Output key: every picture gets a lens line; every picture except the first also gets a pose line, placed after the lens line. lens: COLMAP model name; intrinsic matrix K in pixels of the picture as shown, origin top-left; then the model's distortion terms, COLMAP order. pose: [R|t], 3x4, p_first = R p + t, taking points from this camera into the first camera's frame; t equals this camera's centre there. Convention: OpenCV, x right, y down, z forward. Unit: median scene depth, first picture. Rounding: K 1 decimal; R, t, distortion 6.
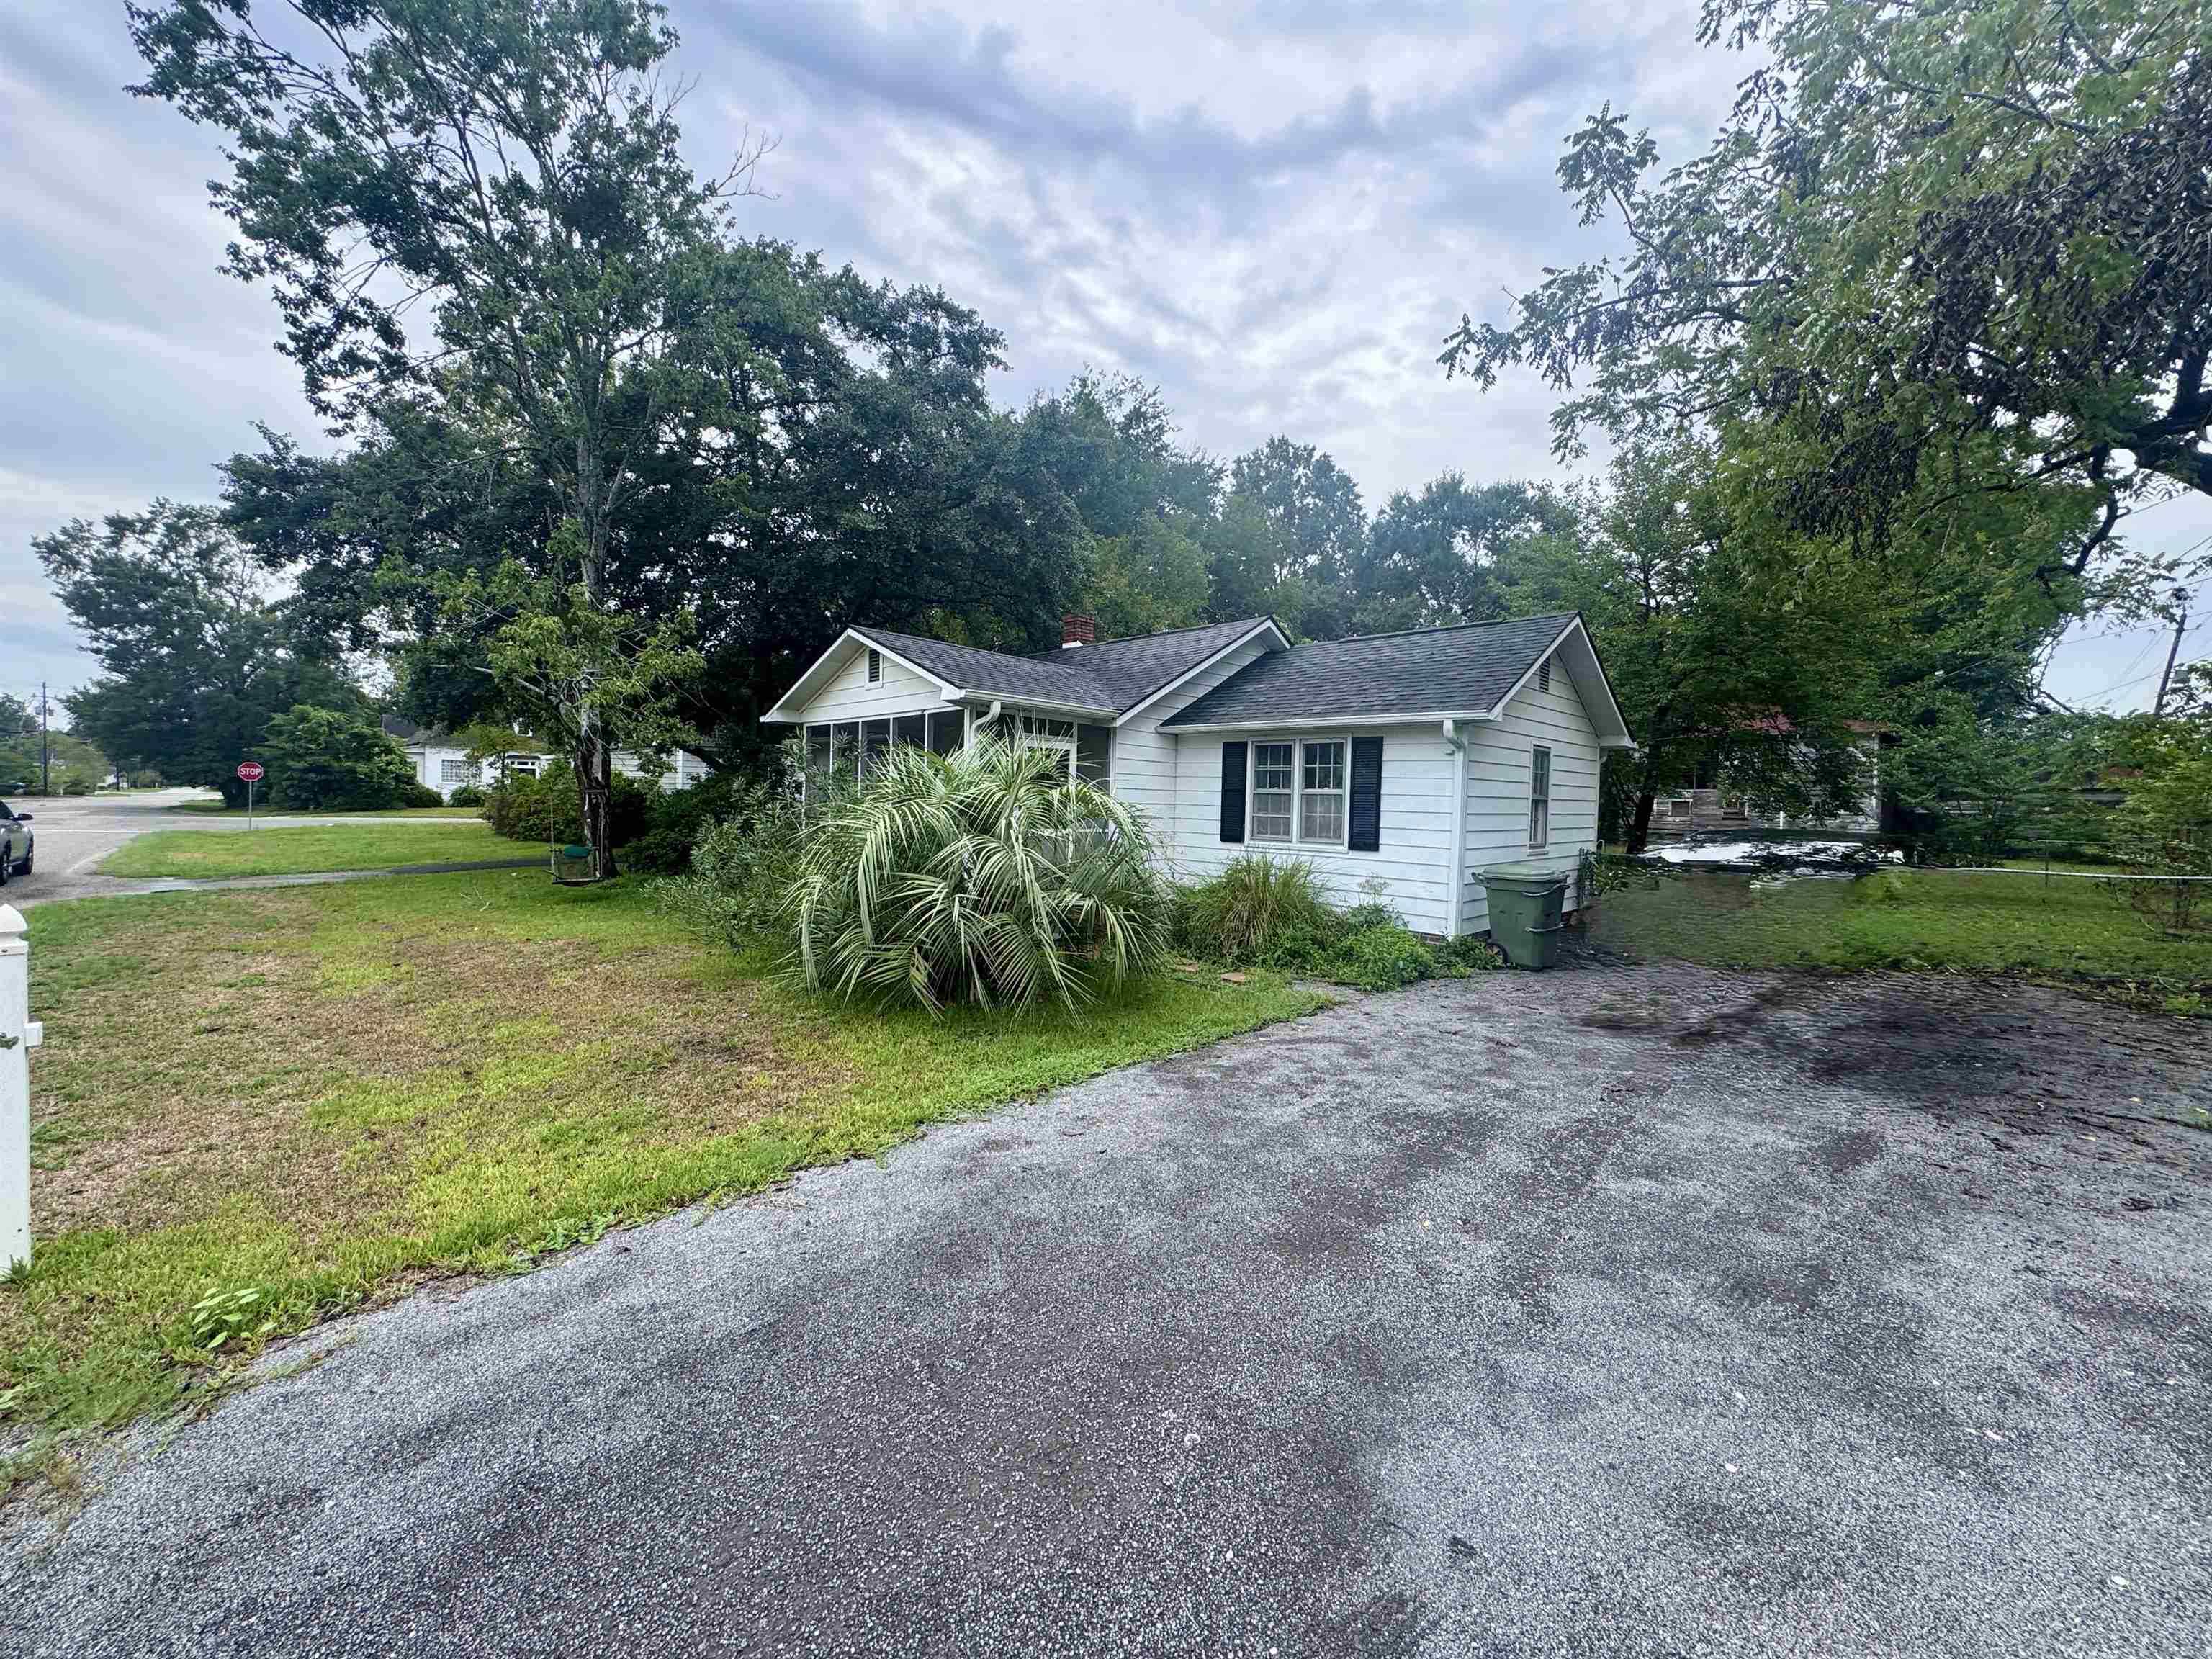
lens RADIAL K [[886.2, 0, 1100.4], [0, 886.2, 834.3], [0, 0, 1]] dist [-0.004536, 0.001055]
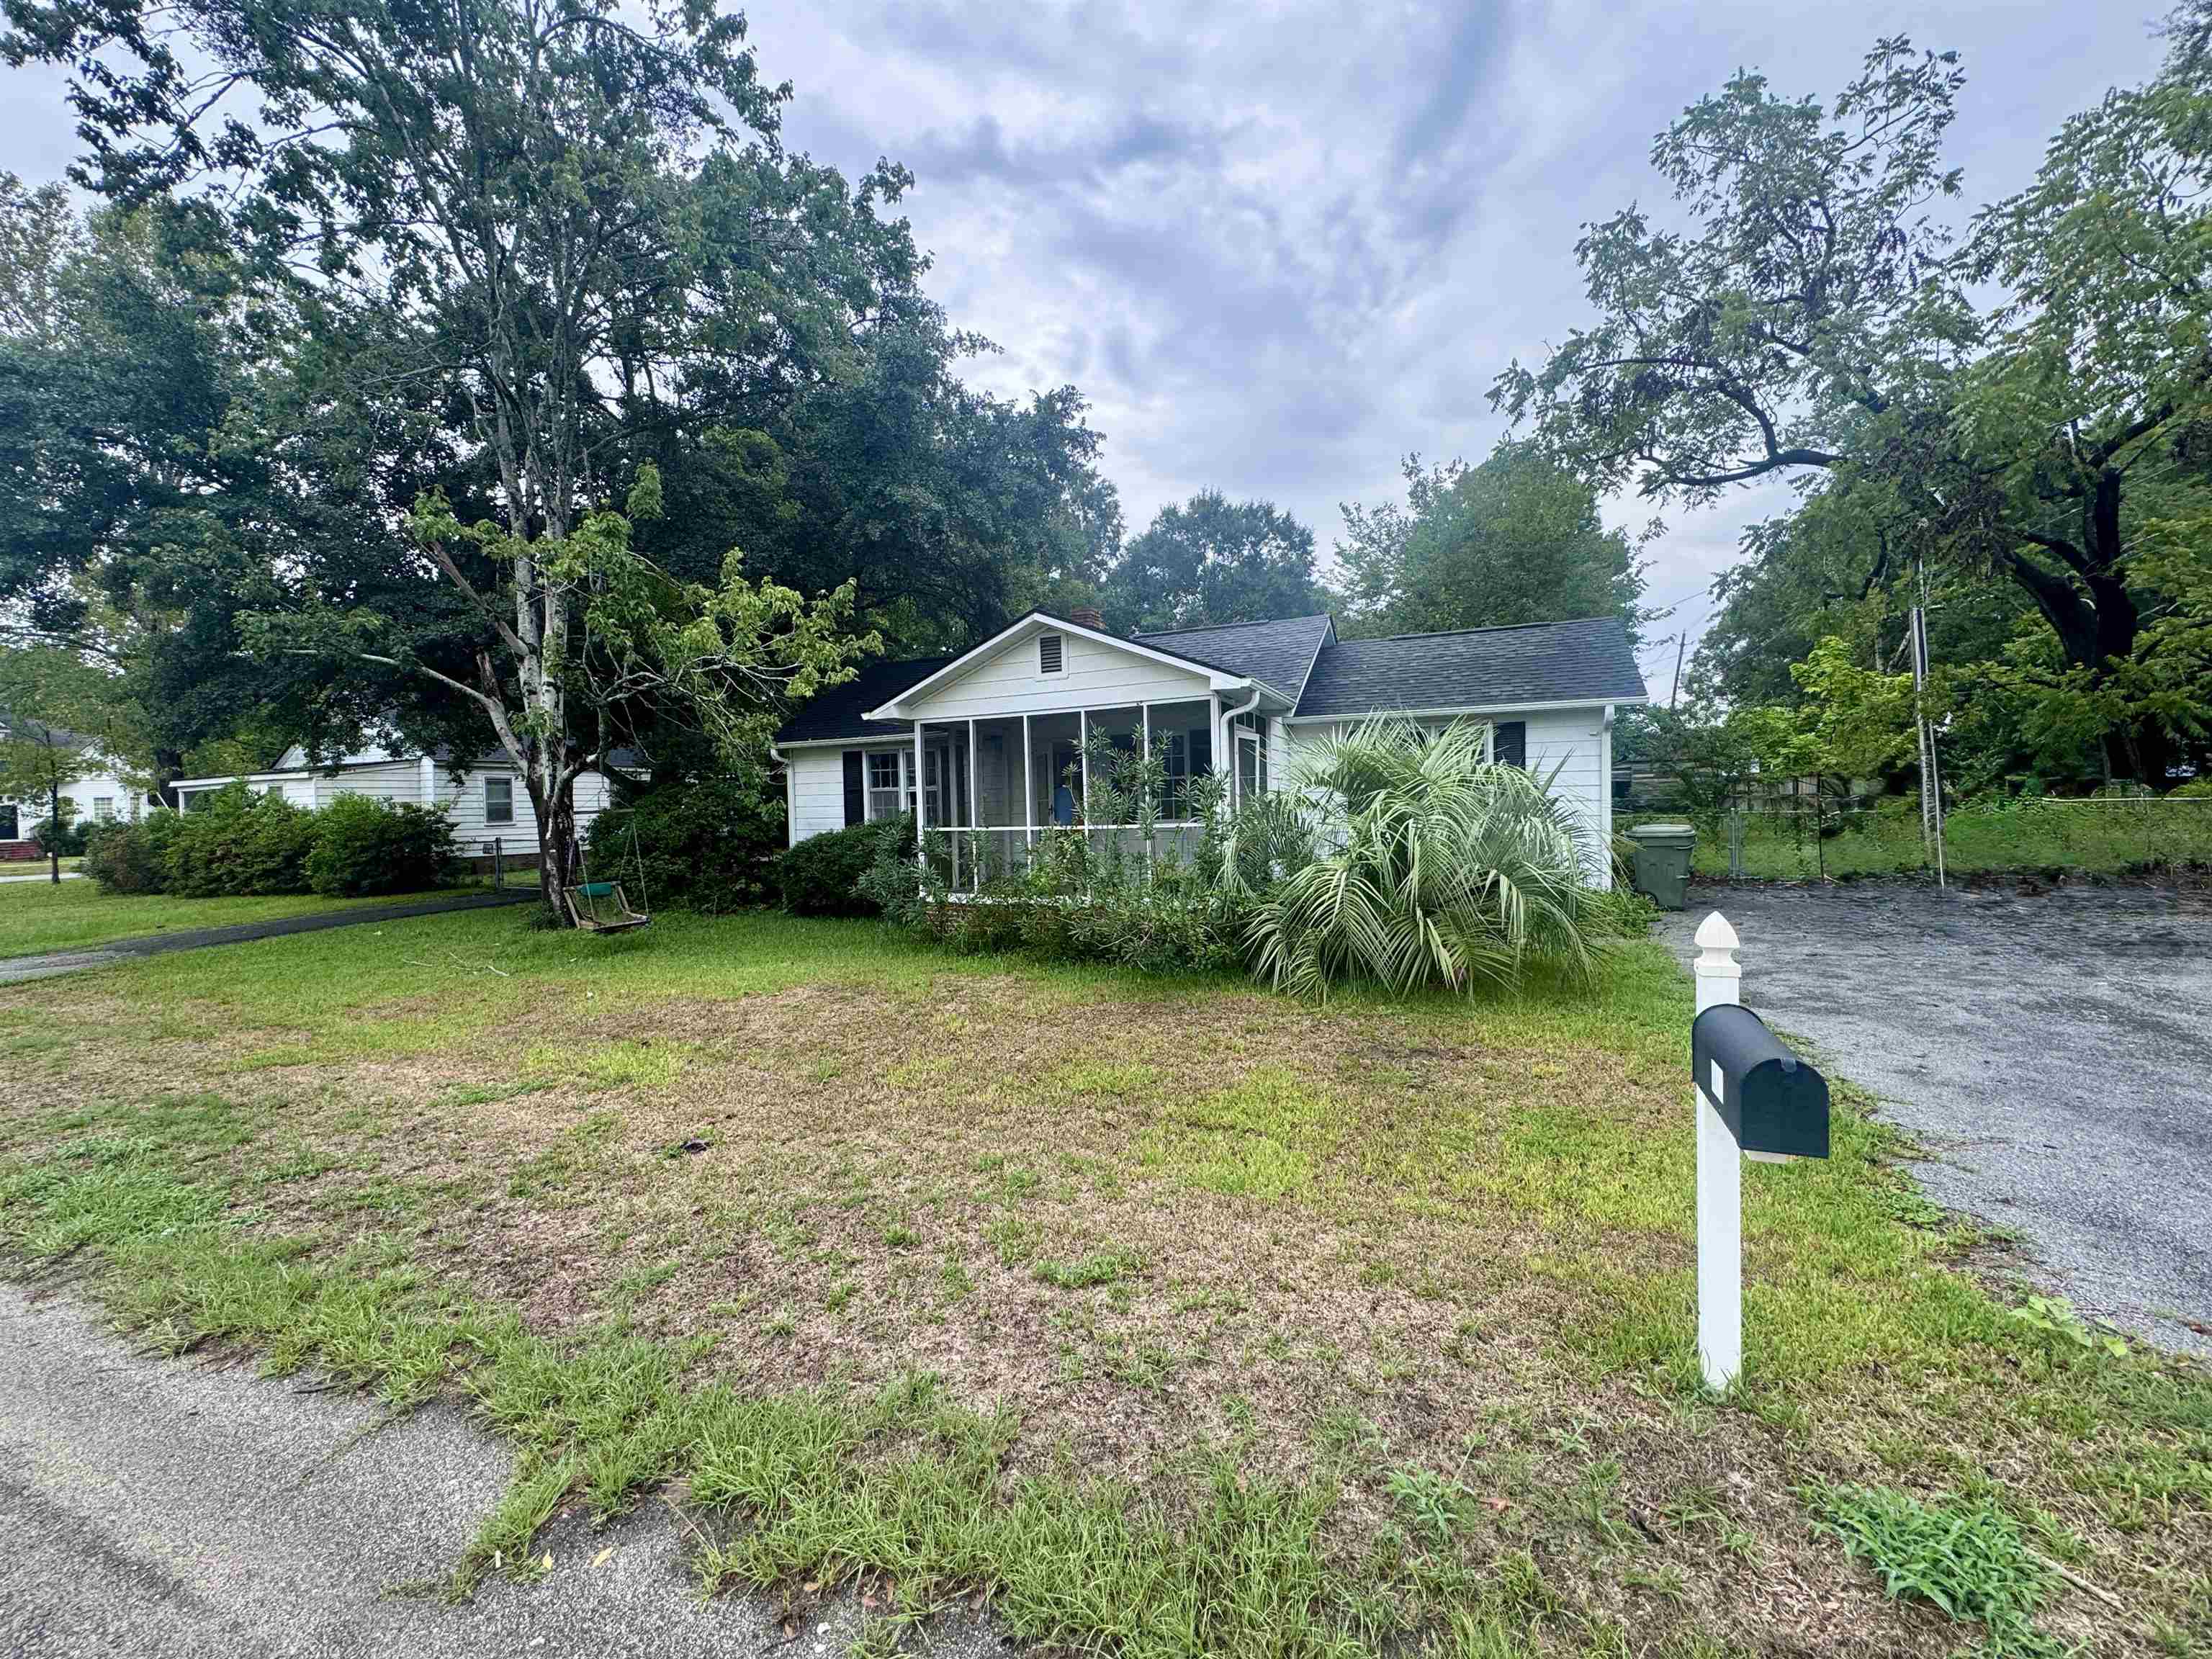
lens RADIAL K [[886.2, 0, 1093.0], [0, 886.2, 819.9], [0, 0, 1]] dist [-0.004536, 0.001055]
pose [[0.932659, -0.054480, 0.356623, -0.519073], [0.060941, 0.998118, -0.006895, -0.009620], [-0.355576, 0.028163, 0.934223, 0.124000]]
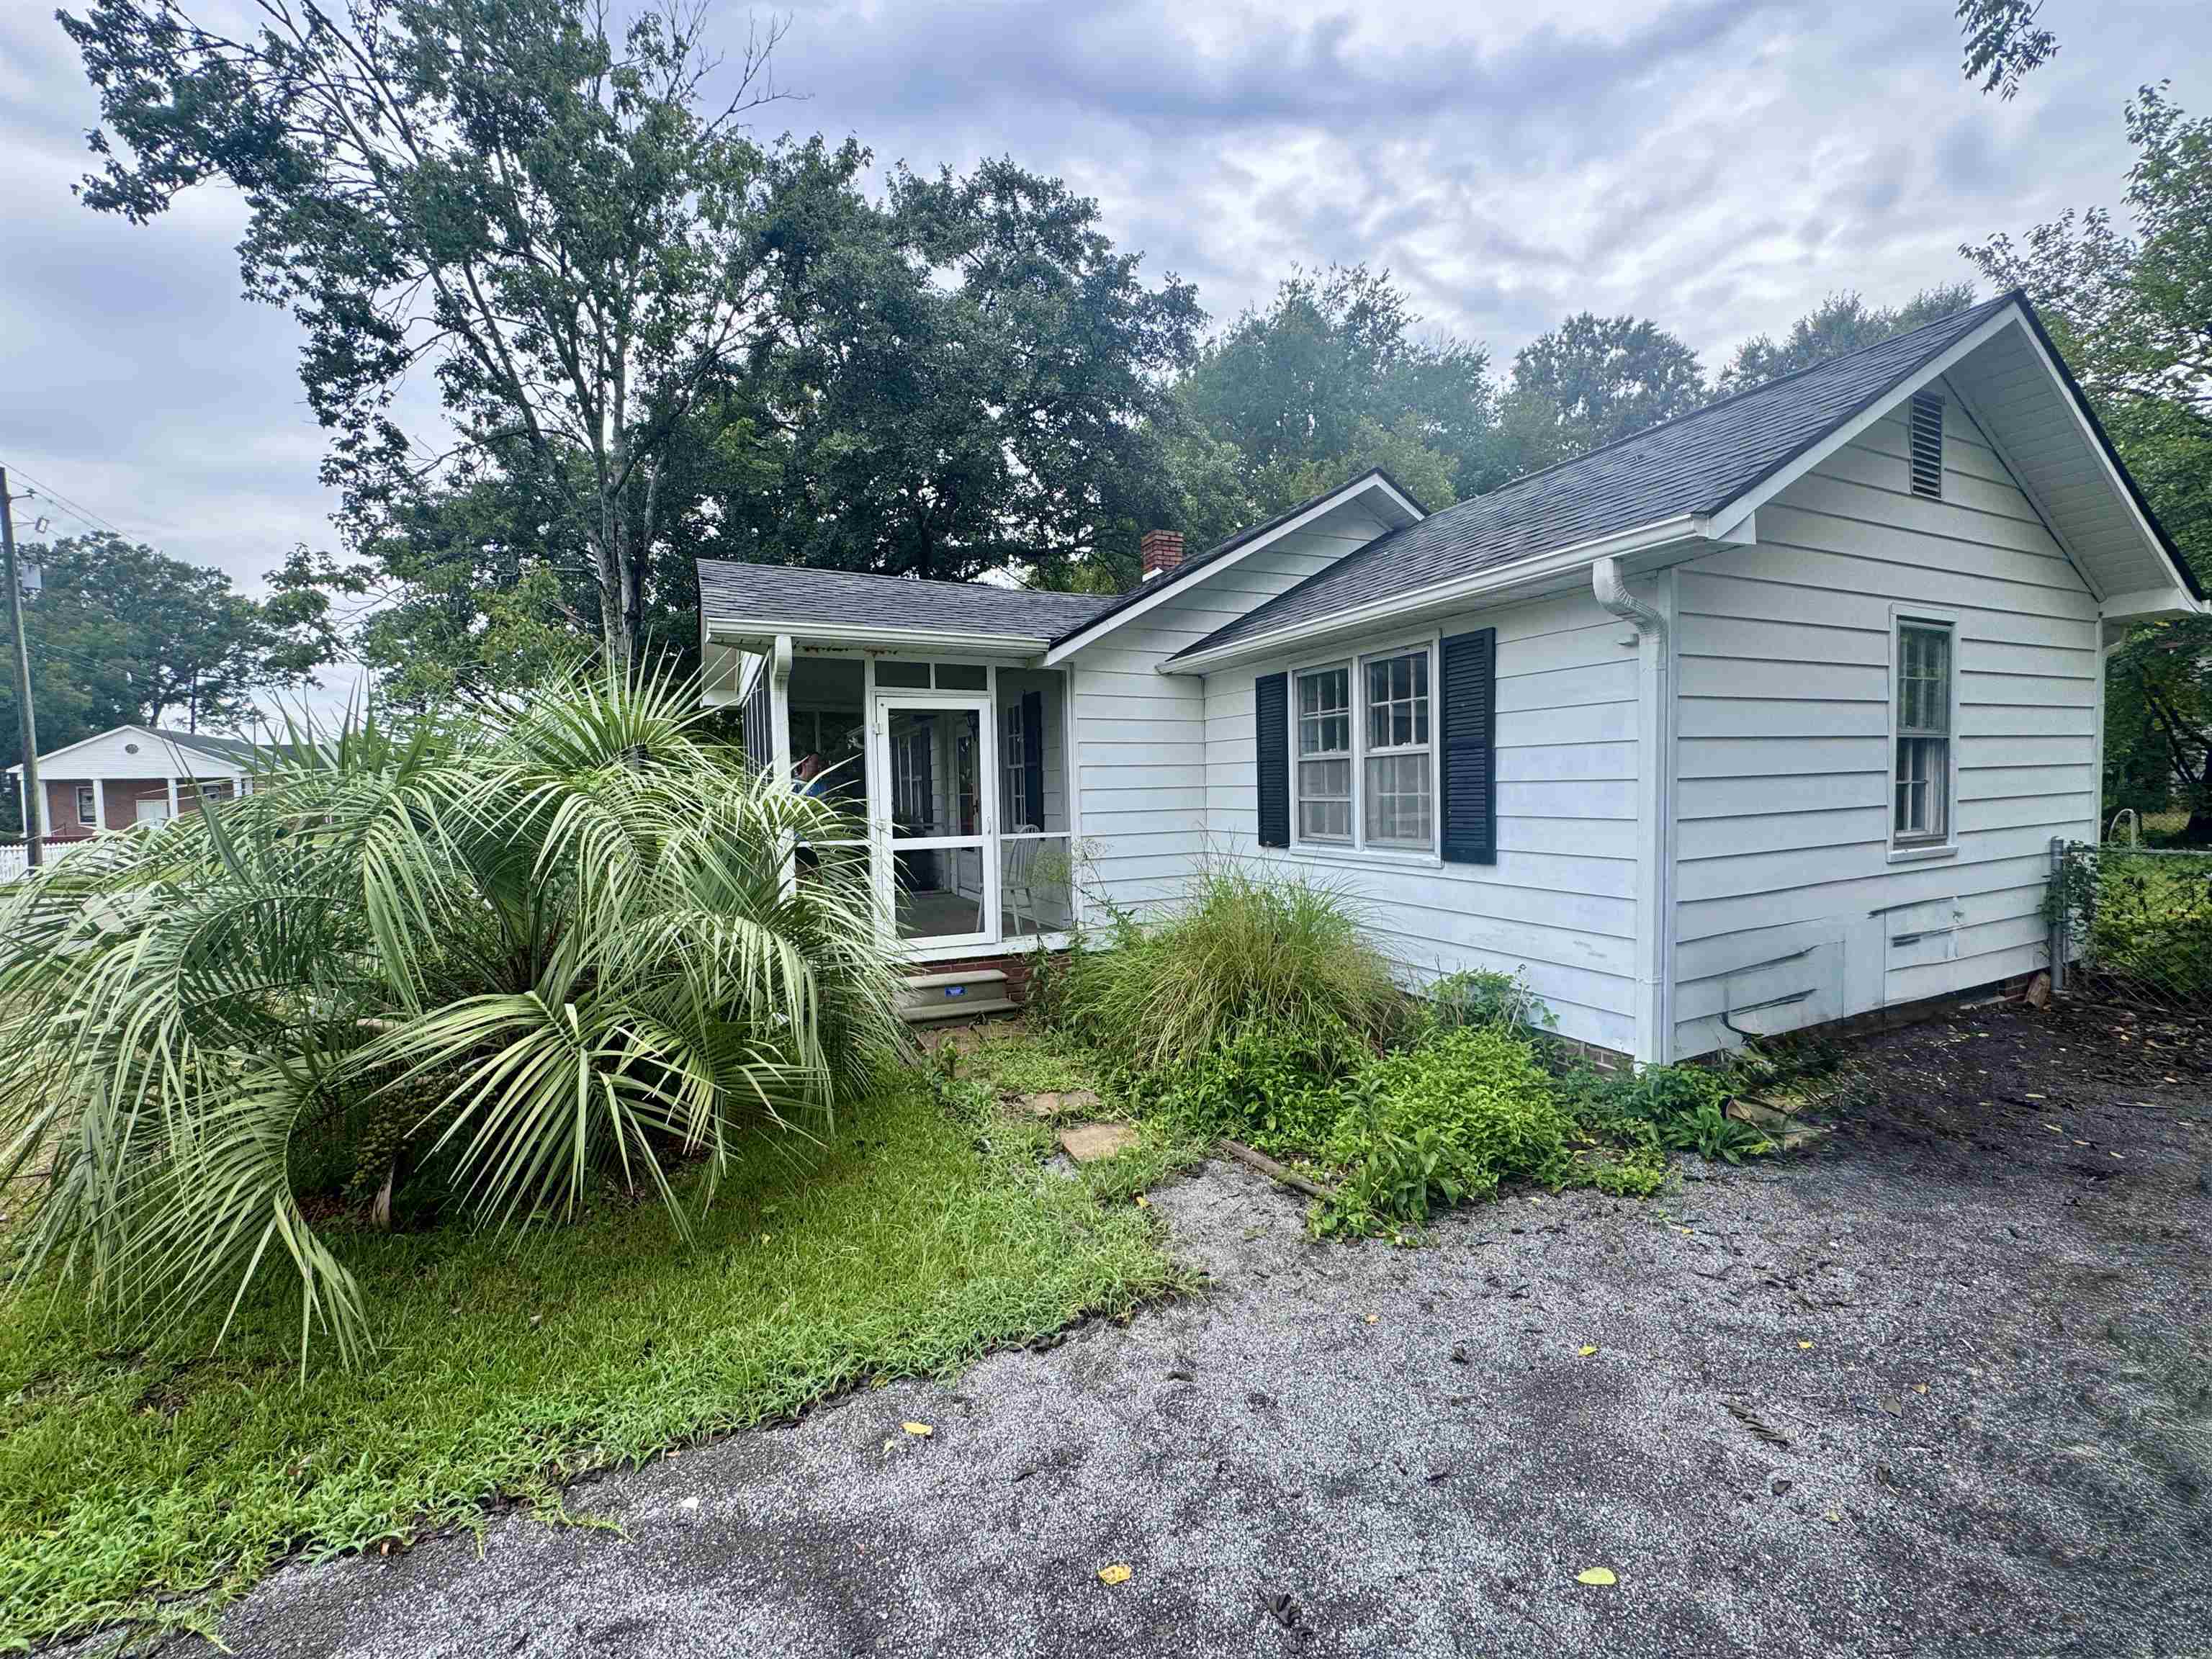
lens RADIAL K [[886.2, 0, 1102.5], [0, 886.2, 831.3], [0, 0, 1]] dist [-0.004536, 0.001055]
pose [[0.938142, -0.031888, -0.344779, 0.242783], [0.035060, 0.999381, 0.002969, -0.007226], [0.344471, -0.014873, 0.938679, 0.407379]]
